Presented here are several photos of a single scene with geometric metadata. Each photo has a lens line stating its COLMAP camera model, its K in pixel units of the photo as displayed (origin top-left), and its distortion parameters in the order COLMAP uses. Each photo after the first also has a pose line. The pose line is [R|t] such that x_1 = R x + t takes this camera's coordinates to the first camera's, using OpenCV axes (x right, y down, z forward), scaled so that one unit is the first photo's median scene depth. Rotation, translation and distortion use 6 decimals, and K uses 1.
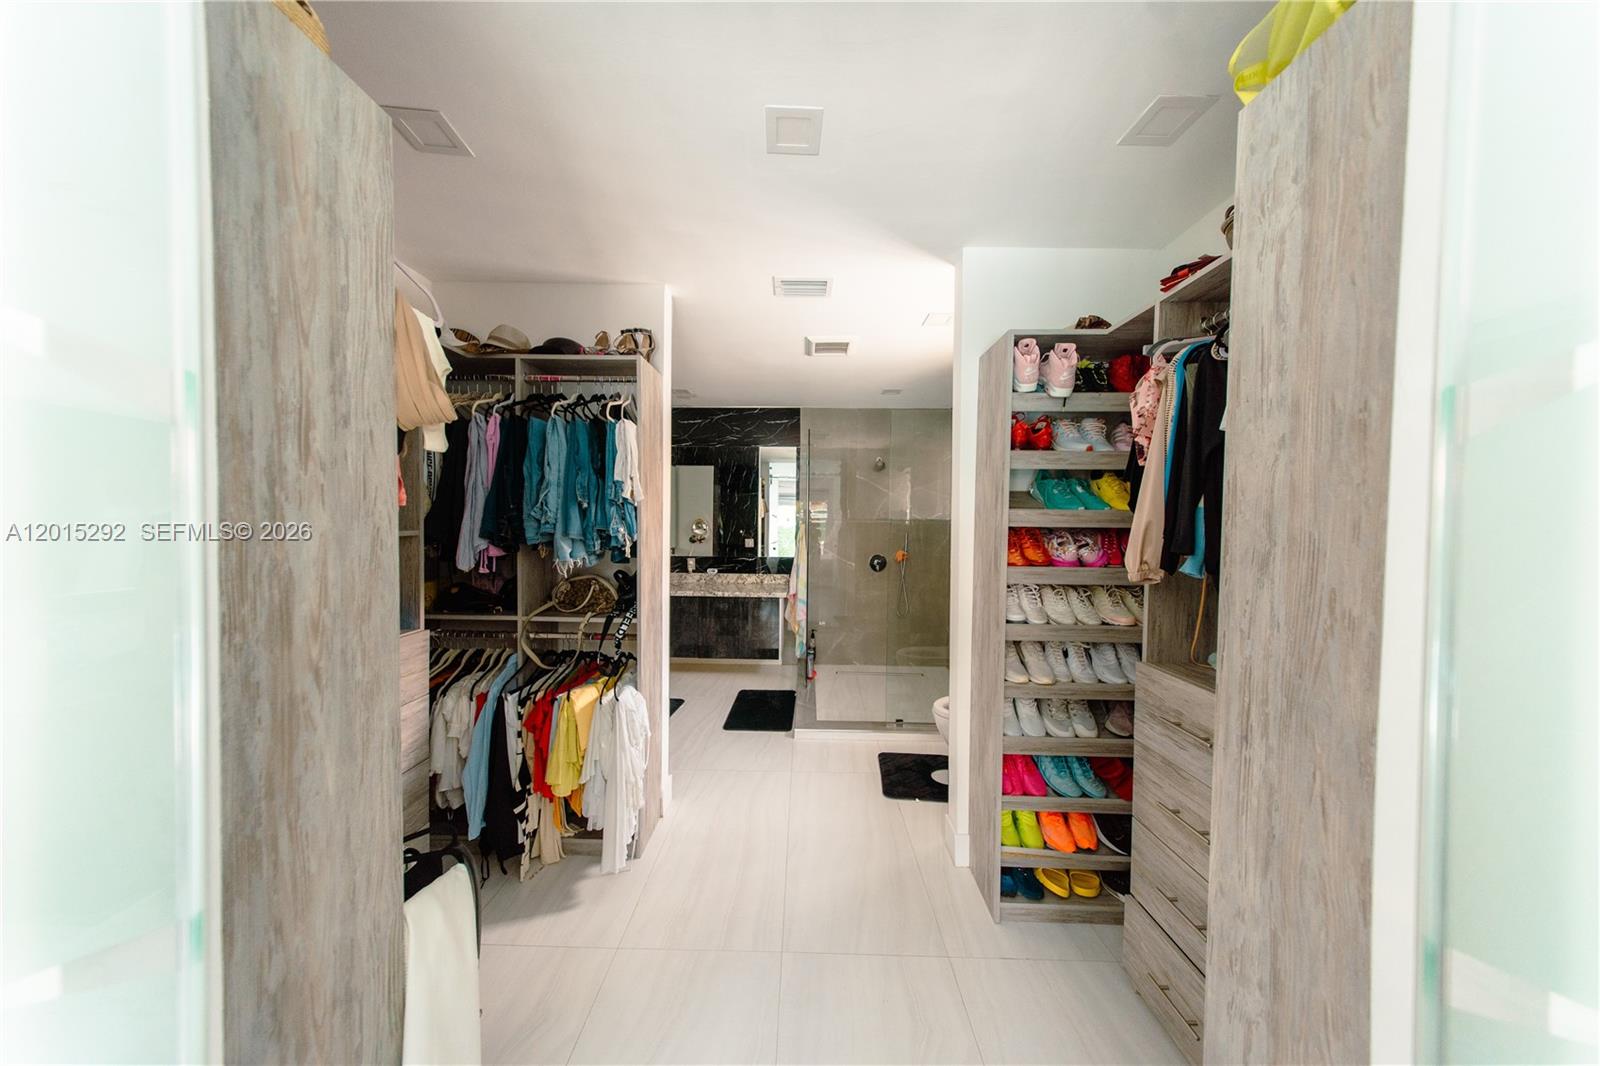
lens RADIAL K [[463.8, 0, 796.8], [0, 463.8, 530.0], [0, 0, 1]] dist [0.004256, -0.000005]
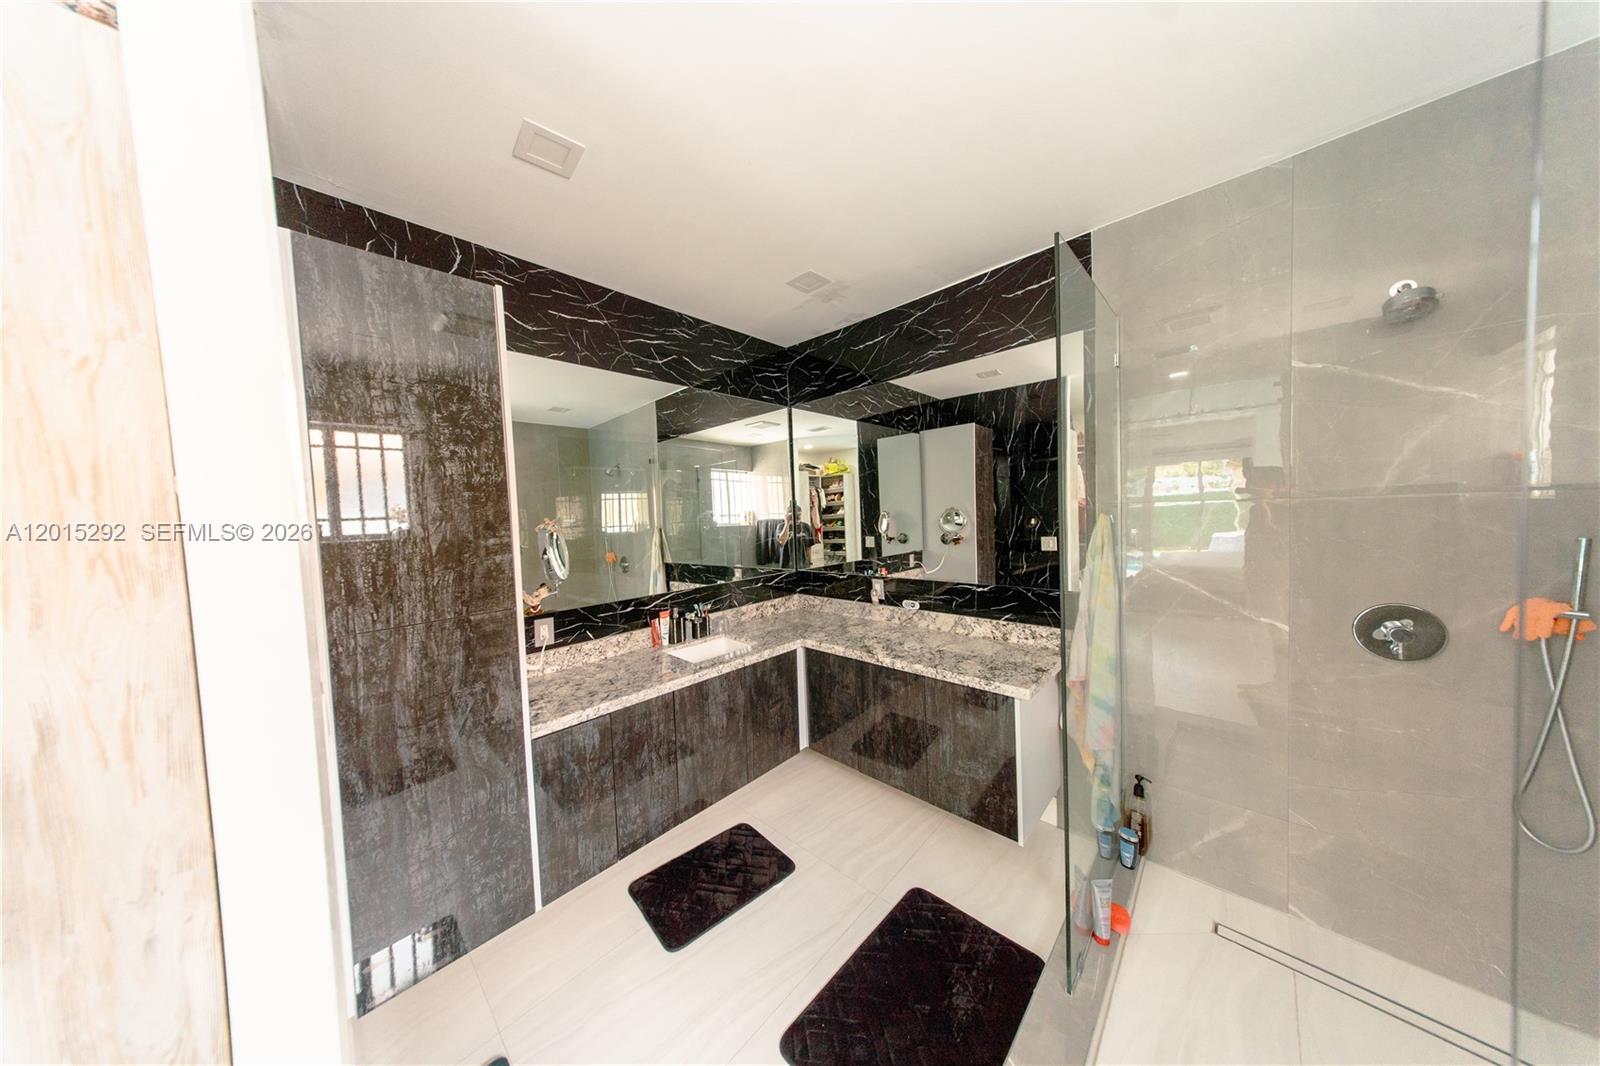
lens RADIAL K [[464.0, 0, 796.1], [0, 464.0, 528.8], [0, 0, 1]] dist [0.005177, 0.000006]
pose [[0.736476, -0.014260, -0.676313, 0.091560], [0.031792, 0.999403, 0.013548, -0.013655], [0.675716, -0.031480, 0.736489, 0.506240]]
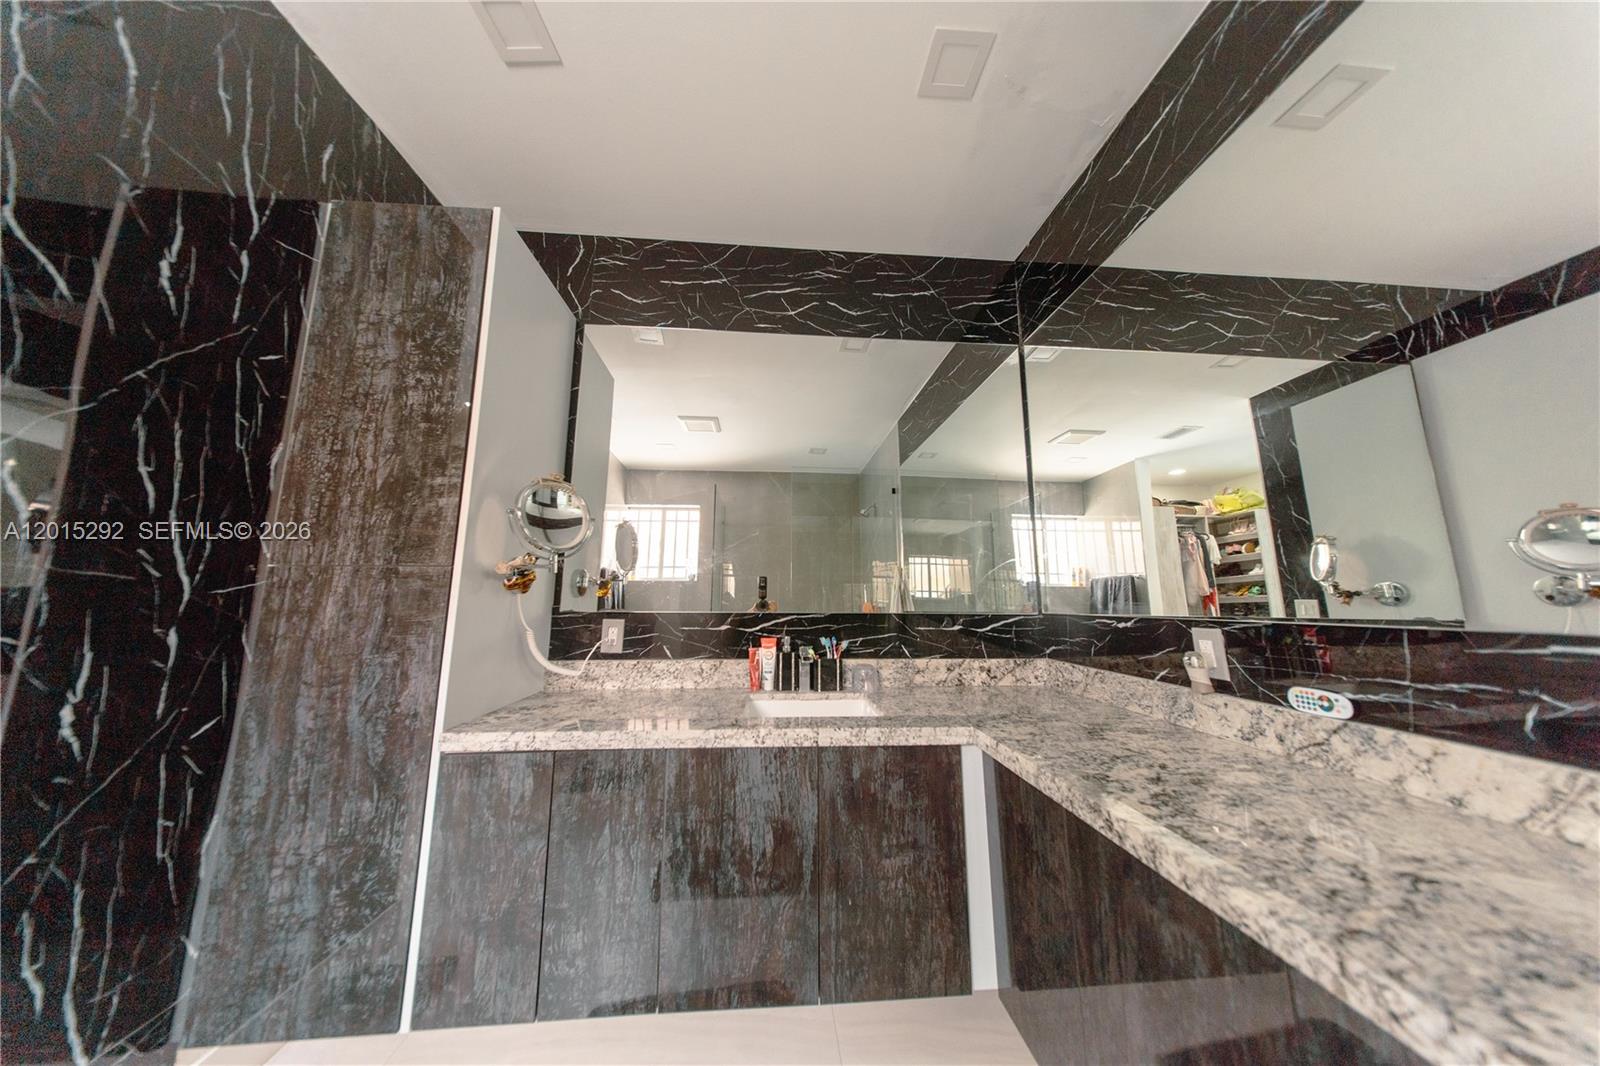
lens RADIAL K [[463.8, 0, 796.8], [0, 463.8, 530.0], [0, 0, 1]] dist [0.004256, -0.000005]
pose [[0.087843, -0.162468, -0.982796, -0.002514], [-0.025352, 0.985926, -0.165252, 0.056080], [0.995812, 0.039432, 0.082488, 0.771451]]
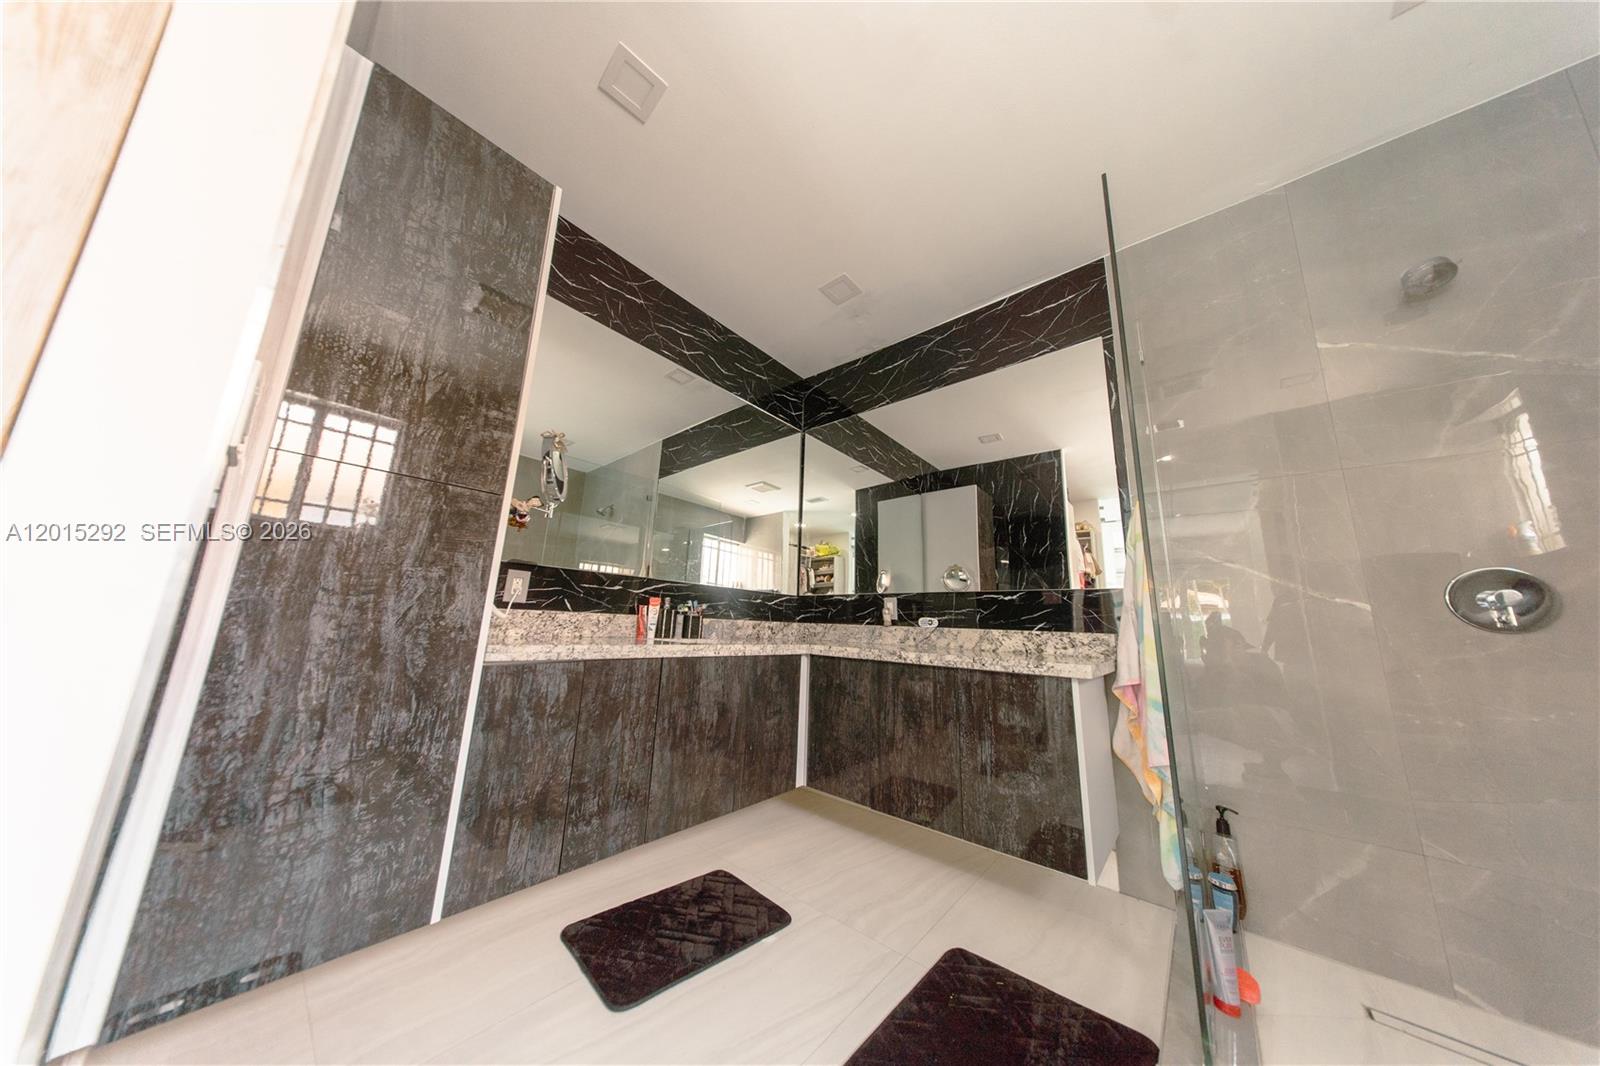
lens RADIAL K [[463.8, 0, 796.8], [0, 463.8, 530.0], [0, 0, 1]] dist [0.004256, -0.000005]
pose [[0.771685, -0.112488, -0.625978, 0.031825], [-0.043752, 0.972514, -0.228697, 0.112212], [0.634498, 0.203870, 0.745553, 0.520631]]
